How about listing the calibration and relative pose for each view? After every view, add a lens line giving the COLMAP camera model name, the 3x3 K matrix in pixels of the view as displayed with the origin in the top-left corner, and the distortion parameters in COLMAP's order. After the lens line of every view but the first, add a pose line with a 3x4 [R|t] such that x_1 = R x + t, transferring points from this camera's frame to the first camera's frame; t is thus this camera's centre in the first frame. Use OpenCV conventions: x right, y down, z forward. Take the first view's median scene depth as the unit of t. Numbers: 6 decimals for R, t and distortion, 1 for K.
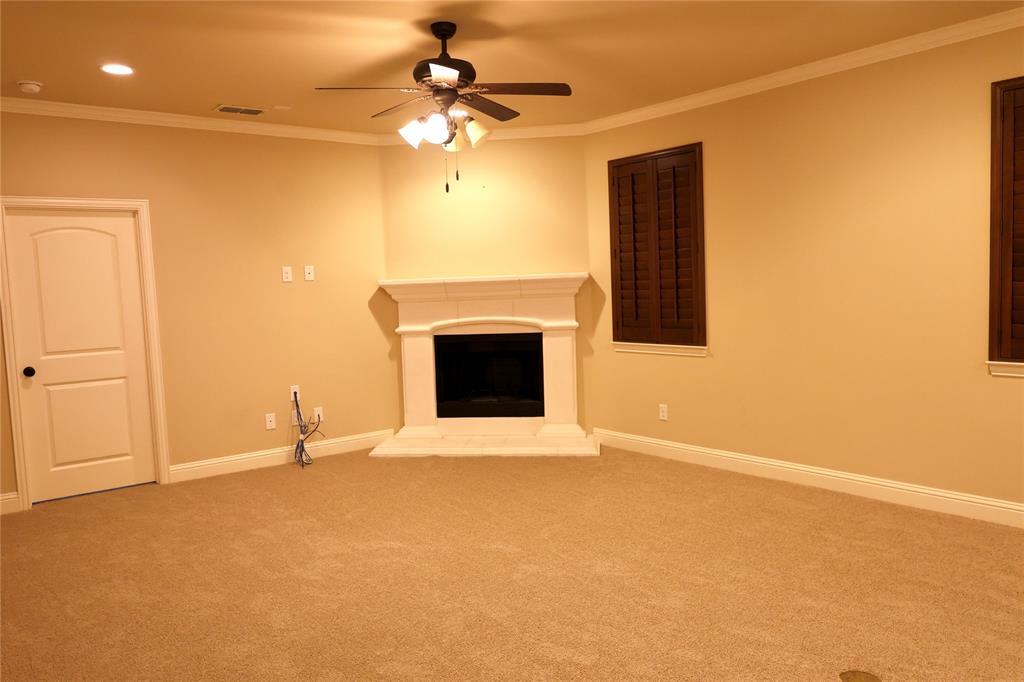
lens RADIAL K [[784.9, 0, 513.5], [0, 784.9, 339.4], [0, 0, 1]] dist [-0.003460, 0.000121]
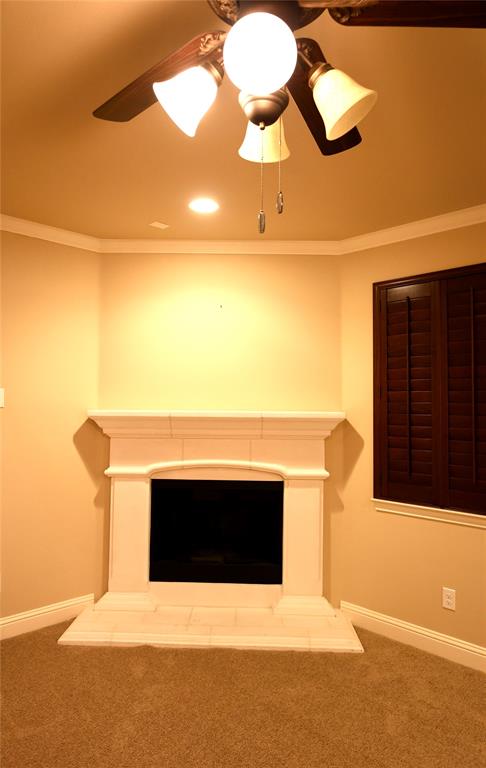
lens RADIAL K [[550.1, 0, 235.7], [0, 550.1, 379.9], [0, 0, 1]] dist [0.000126, 0.001599]
pose [[0.995106, 0.050155, 0.085142, -0.069819], [-0.039620, 0.991836, -0.121213, -0.043343], [-0.090526, 0.117246, 0.988968, 0.419185]]
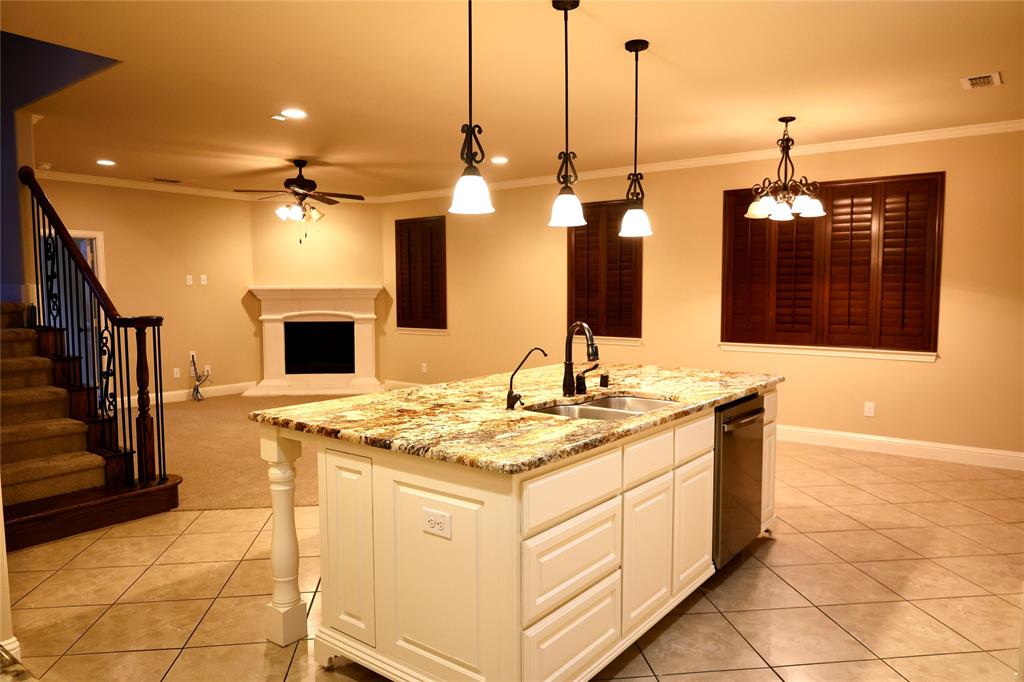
lens RADIAL K [[686.3, 0, 512.5], [0, 686.3, 341.2], [0, 0, 1]] dist [-0.023364, -0.000408]
pose [[0.969928, 0.015265, 0.242912, 0.010708], [-0.015021, 0.999883, -0.002858, 0.031906], [-0.242927, -0.000877, 0.970044, -0.467906]]
